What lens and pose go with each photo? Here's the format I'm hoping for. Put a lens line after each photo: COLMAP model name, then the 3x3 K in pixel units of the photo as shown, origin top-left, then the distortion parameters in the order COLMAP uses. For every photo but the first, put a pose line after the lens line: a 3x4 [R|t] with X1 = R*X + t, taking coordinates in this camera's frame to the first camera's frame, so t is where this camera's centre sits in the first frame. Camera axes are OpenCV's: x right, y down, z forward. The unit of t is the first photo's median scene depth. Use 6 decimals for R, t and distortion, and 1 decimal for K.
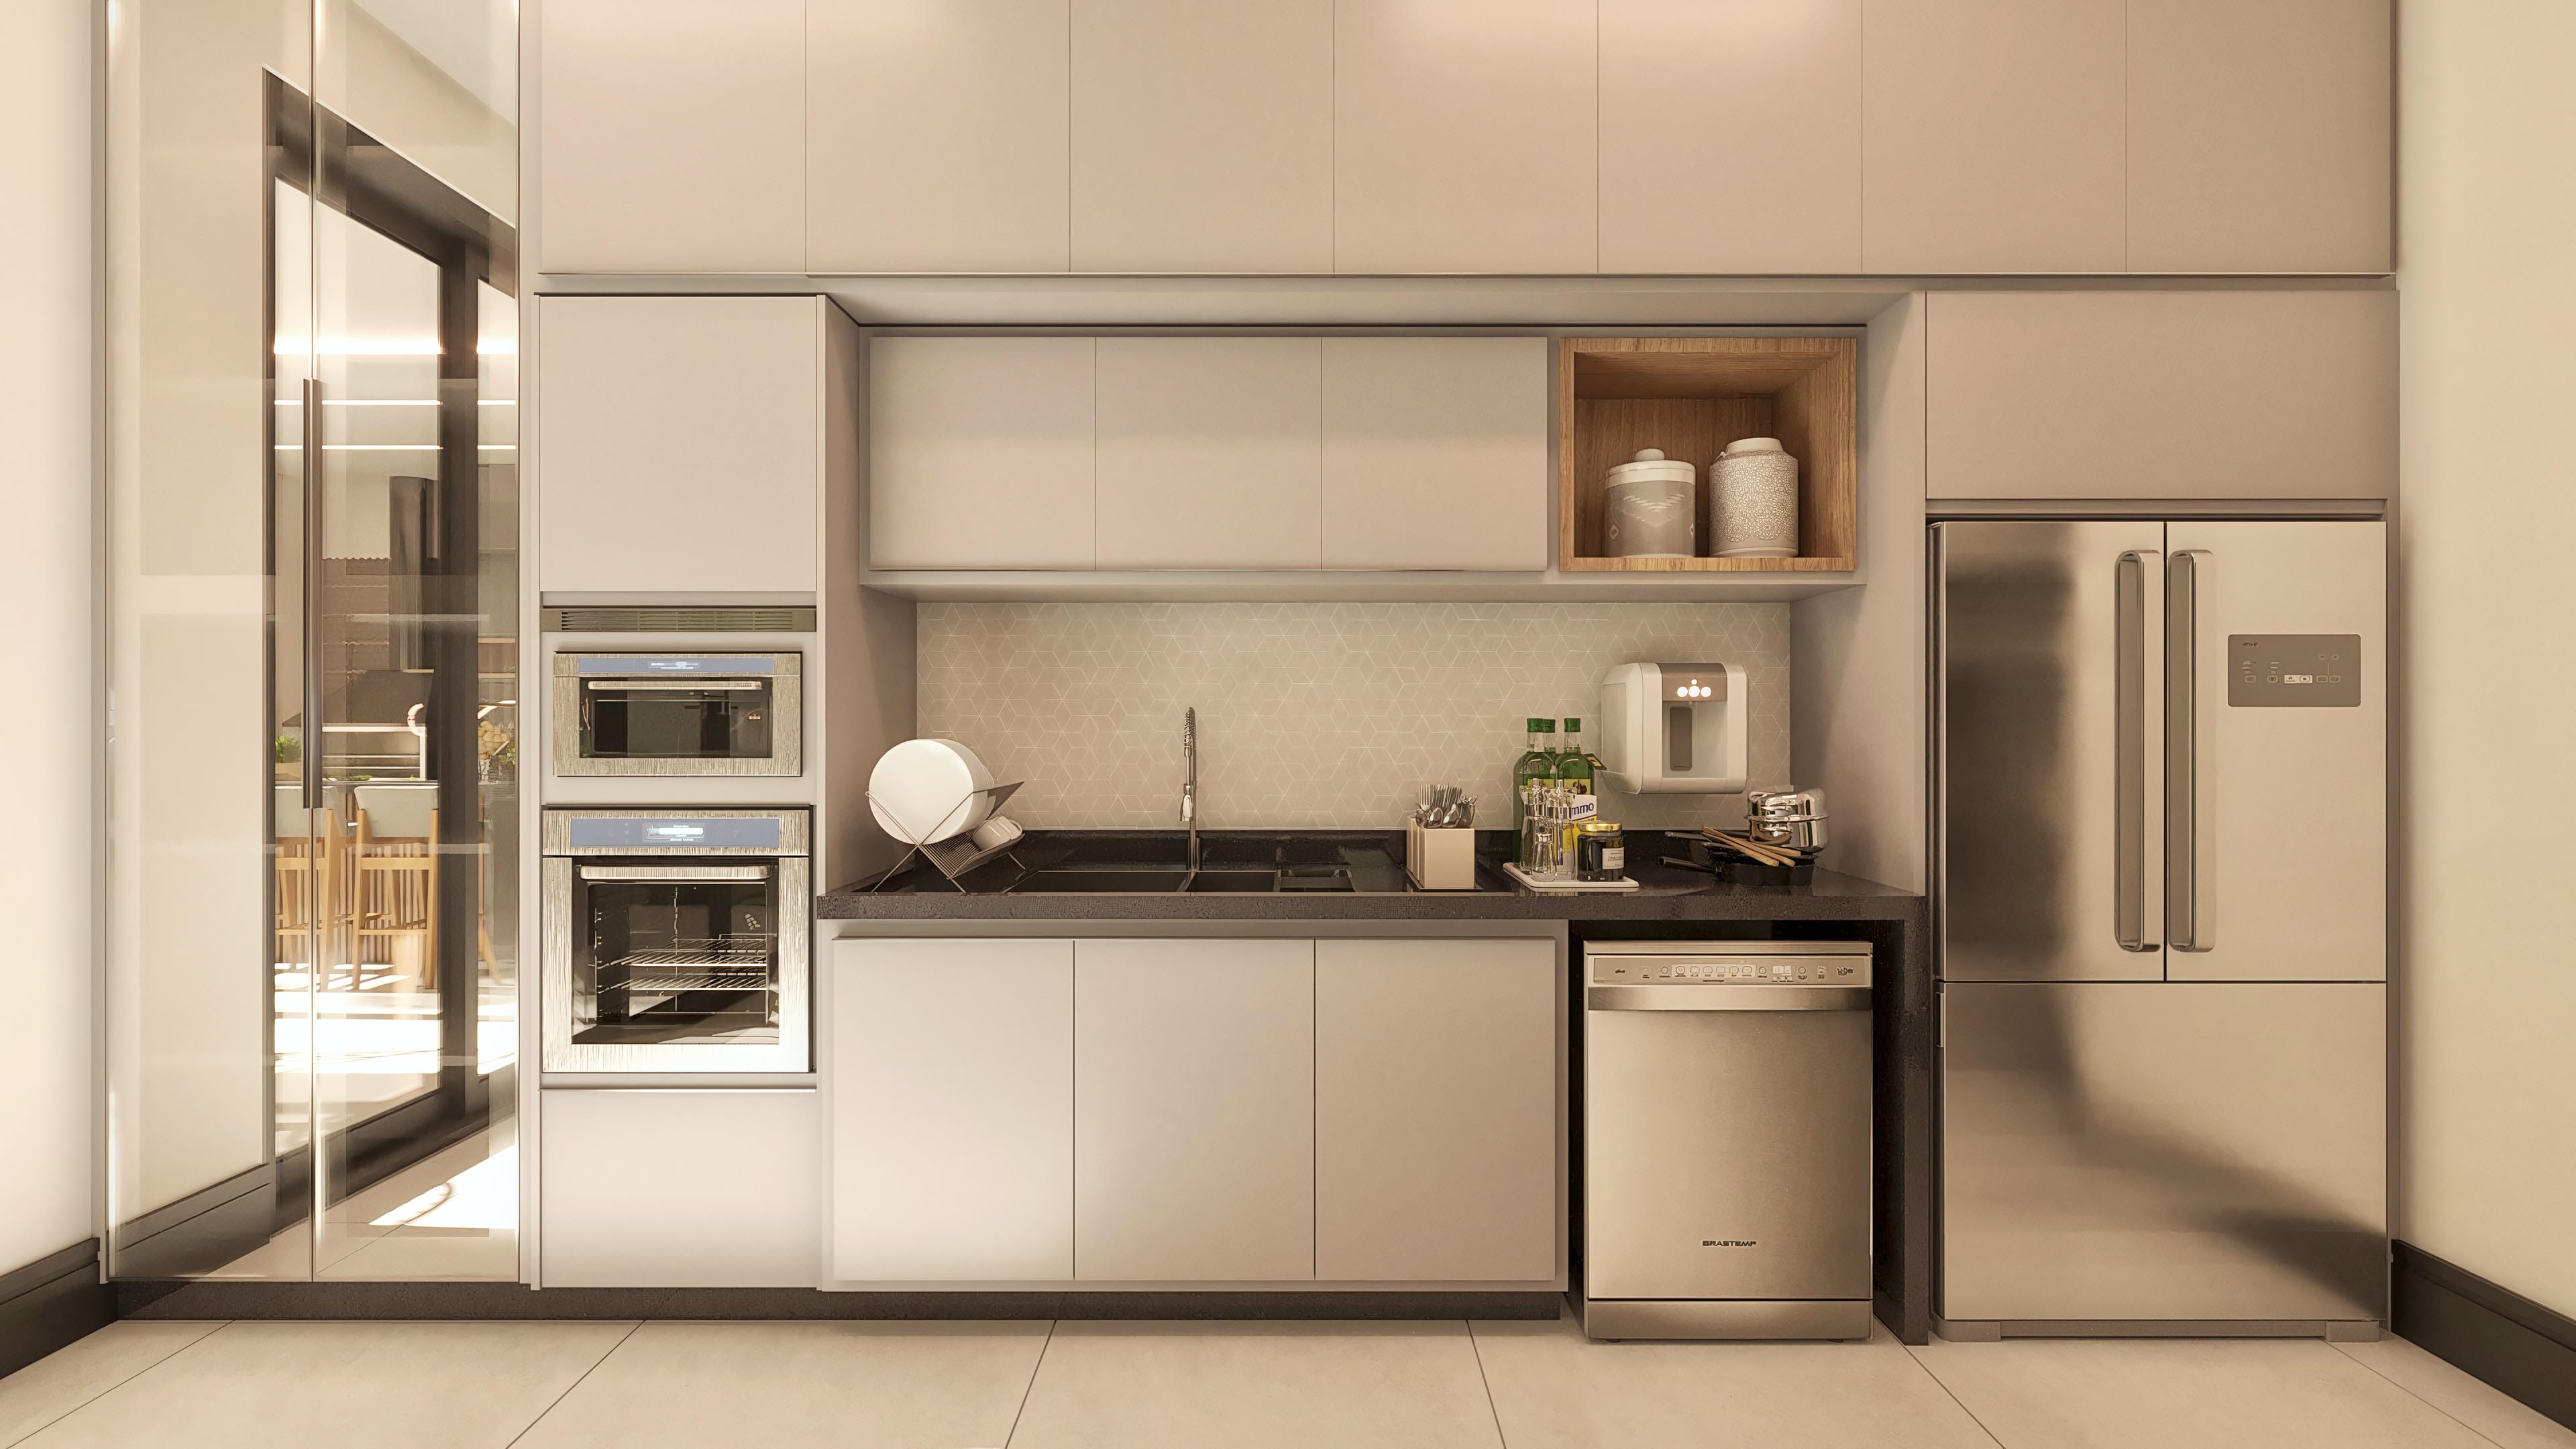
lens RADIAL K [[1191.8, 0, 1288.0], [0, 1191.8, 724.5], [0, 0, 1]] dist [-0.001056, -0.000269]
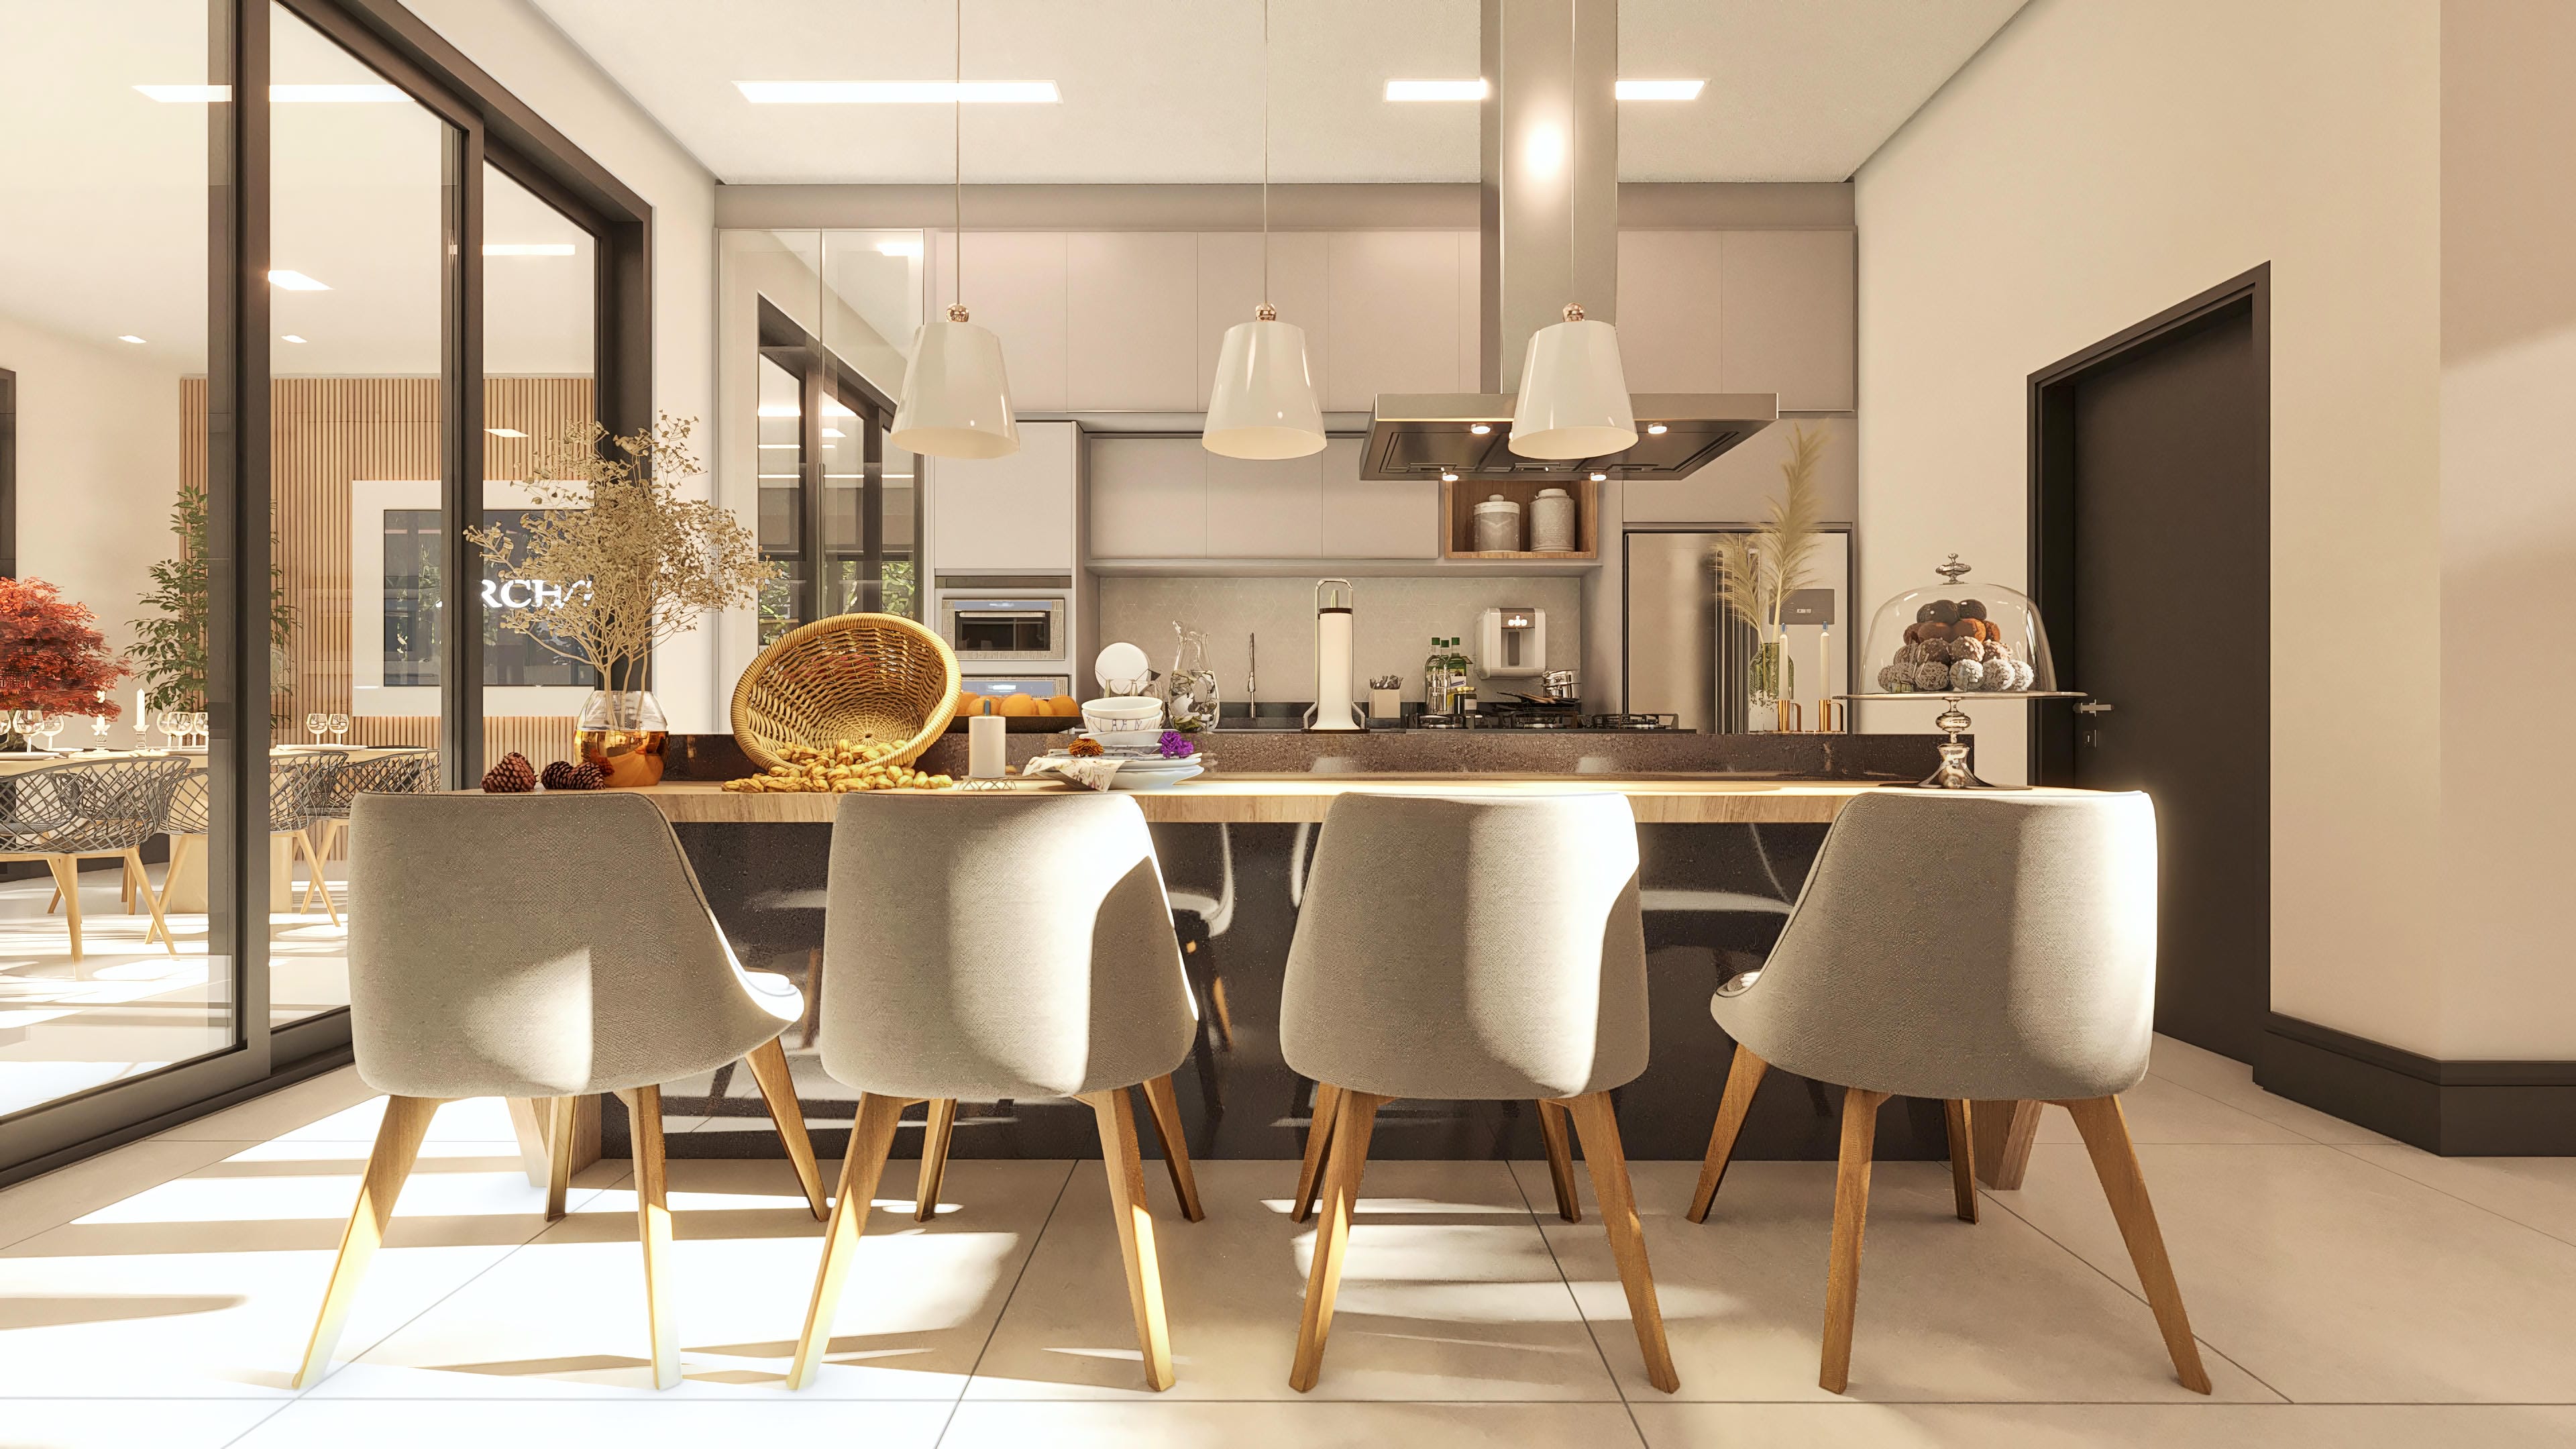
lens RADIAL K [[1191.8, 0, 1288.0], [0, 1191.8, 724.5], [0, 0, 1]] dist [-0.001056, -0.000269]
pose [[0.999997, 0.000115, -0.002323, -0.022615], [-0.000120, 0.999997, -0.002307, 0.141117], [0.002323, 0.002307, 0.999995, -0.912560]]
